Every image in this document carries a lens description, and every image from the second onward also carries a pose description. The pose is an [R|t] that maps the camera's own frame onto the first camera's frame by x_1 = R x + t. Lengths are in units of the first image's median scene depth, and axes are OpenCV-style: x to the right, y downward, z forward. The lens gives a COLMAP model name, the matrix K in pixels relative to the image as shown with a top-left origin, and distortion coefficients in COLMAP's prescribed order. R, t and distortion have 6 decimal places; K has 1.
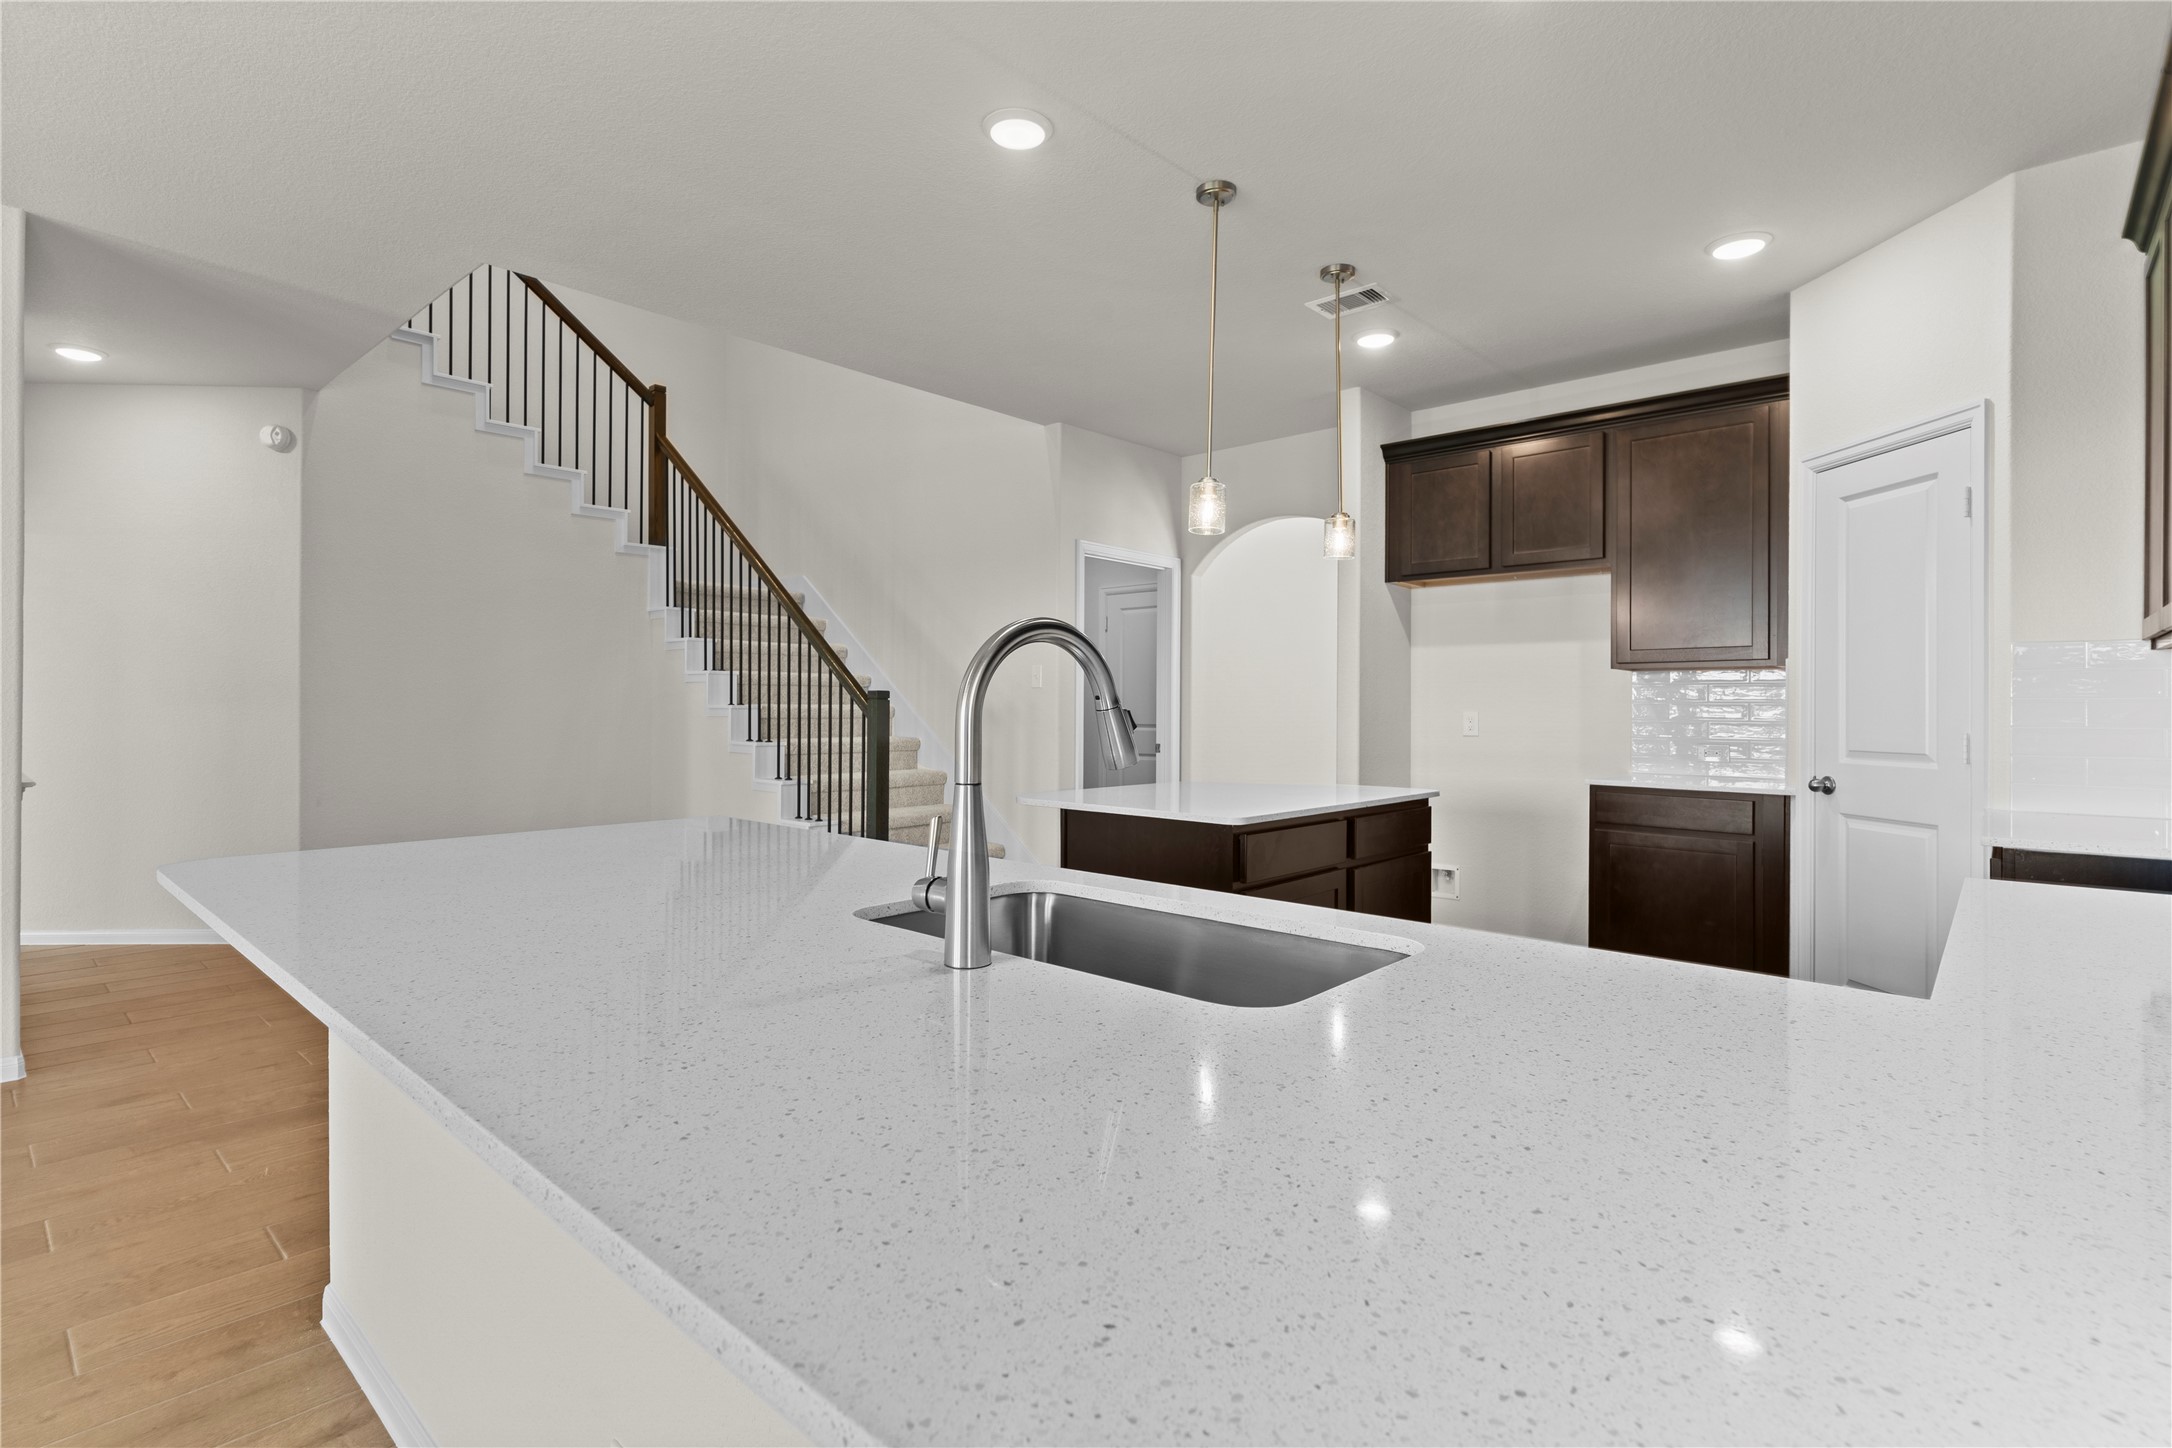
lens RADIAL K [[1027.3, 0, 1087.3], [0, 1027.3, 713.5], [0, 0, 1]] dist [0.002624, 0.000282]
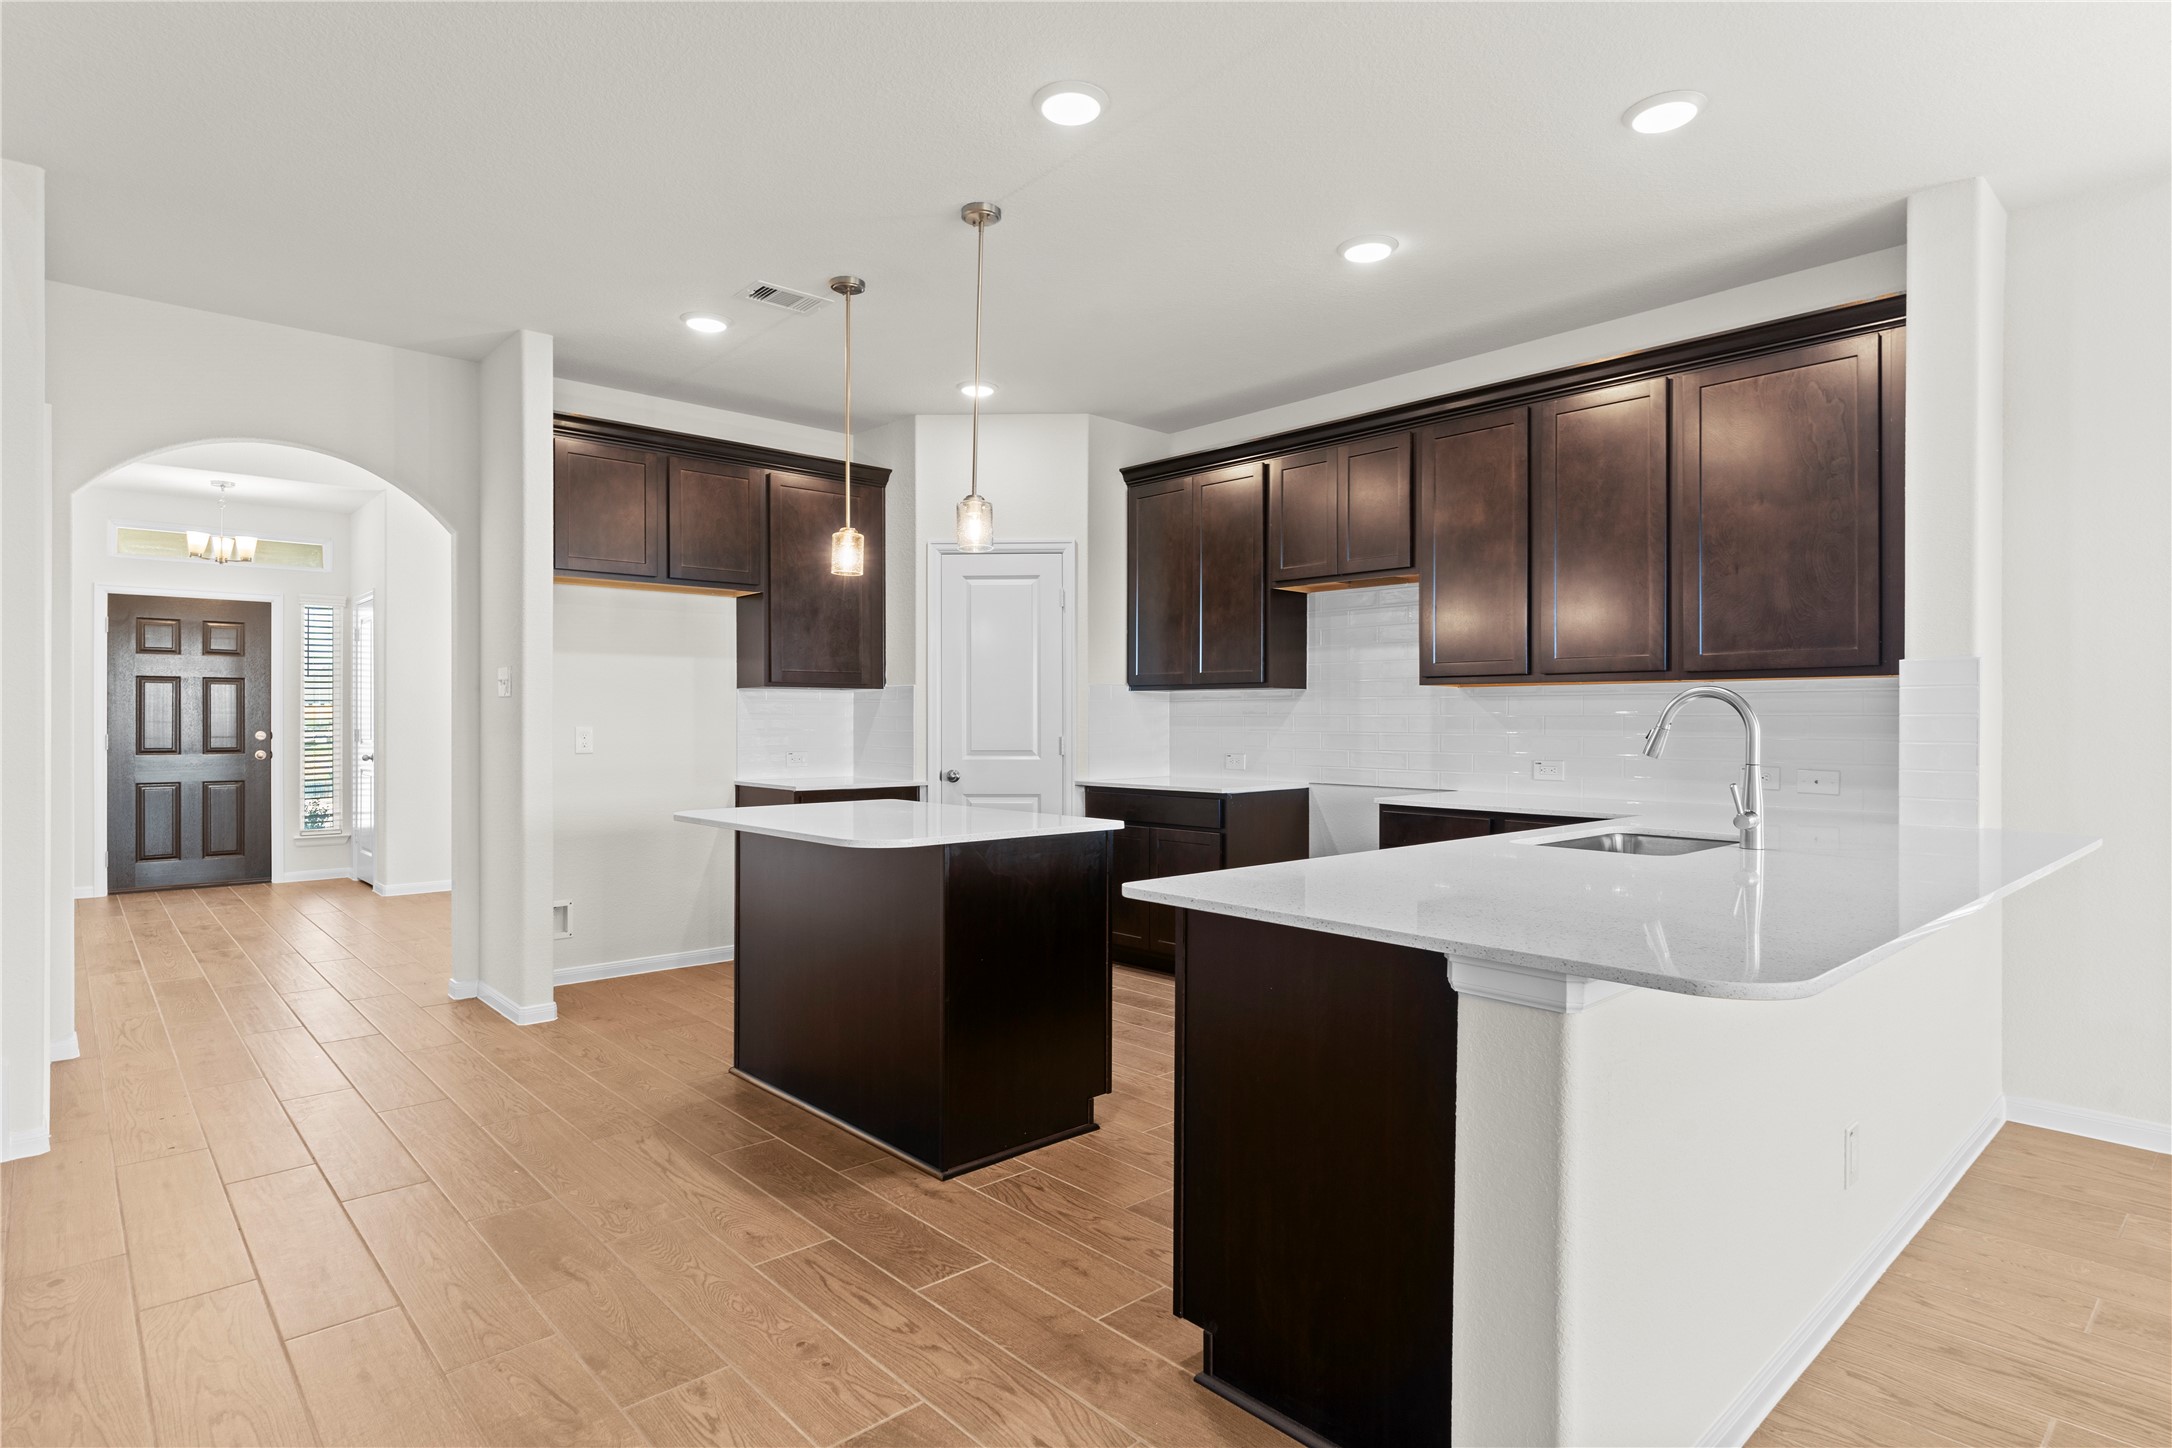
lens RADIAL K [[1130.9, 0, 1075.5], [0, 1130.9, 722.9], [0, 0, 1]] dist [-0.002910, 0.002335]
pose [[0.099215, -0.006959, 0.995042, -0.507011], [0.006315, 0.999960, 0.006364, -0.007710], [-0.995046, 0.005652, 0.099255, 0.417721]]
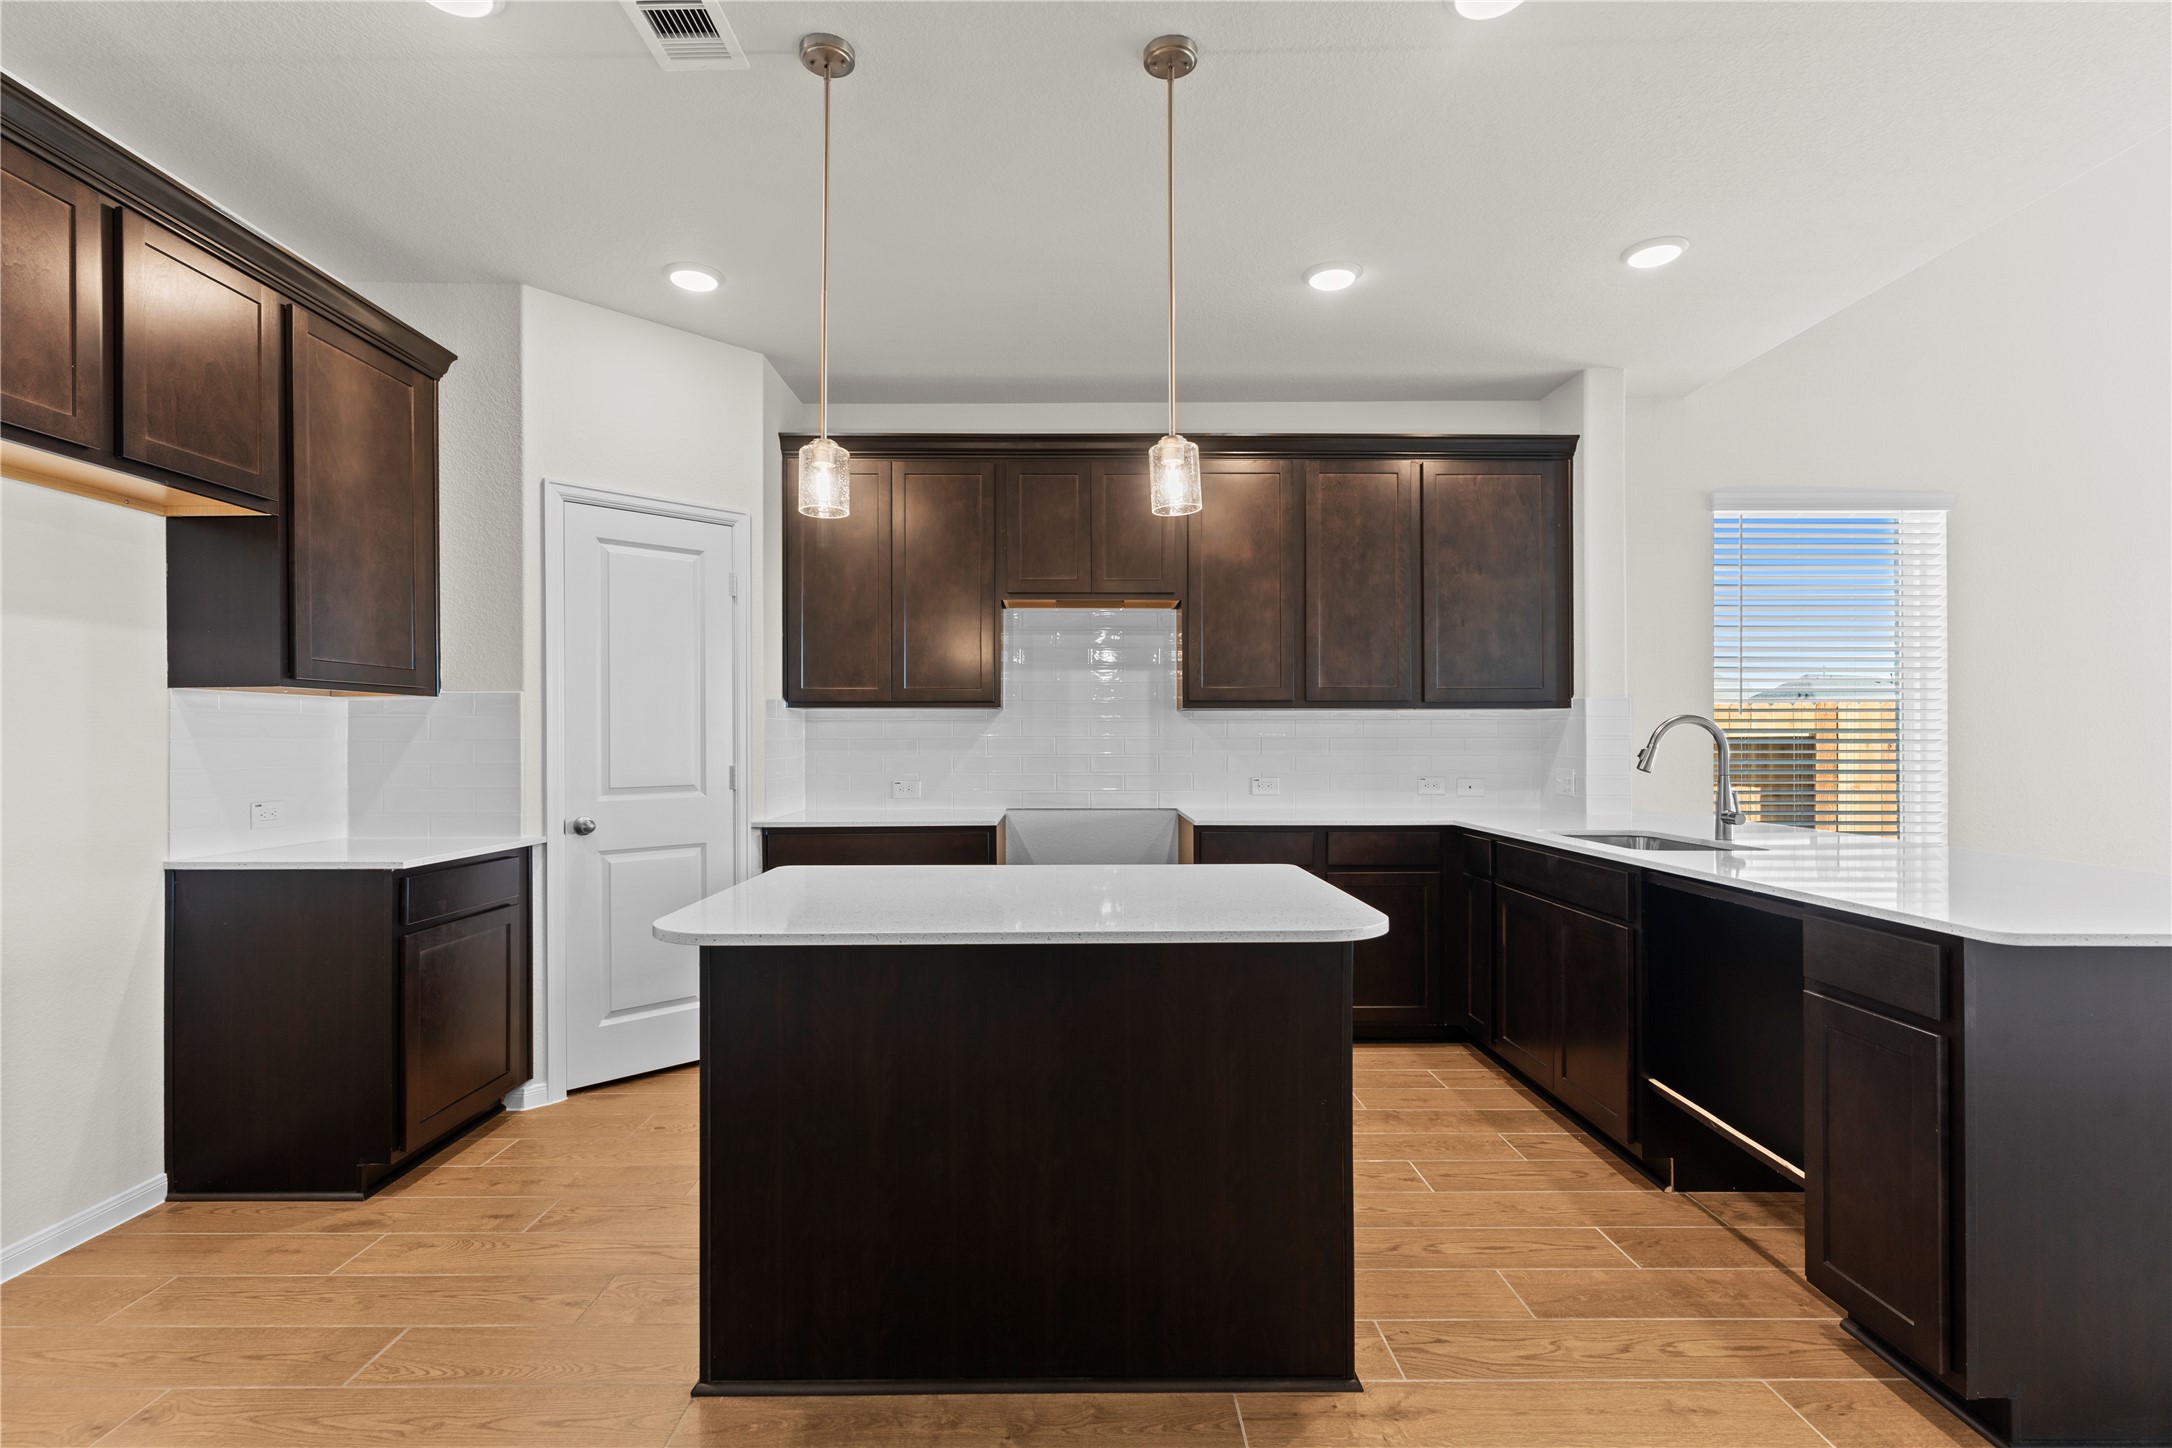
lens RADIAL K [[1027.3, 0, 1074.7], [0, 1027.3, 734.0], [0, 0, 1]] dist [0.002624, 0.000282]
pose [[-0.672113, 0.002525, 0.740444, -0.196936], [0.005119, 0.999986, 0.001236, -0.010188], [-0.740431, 0.004621, -0.672117, 0.810486]]
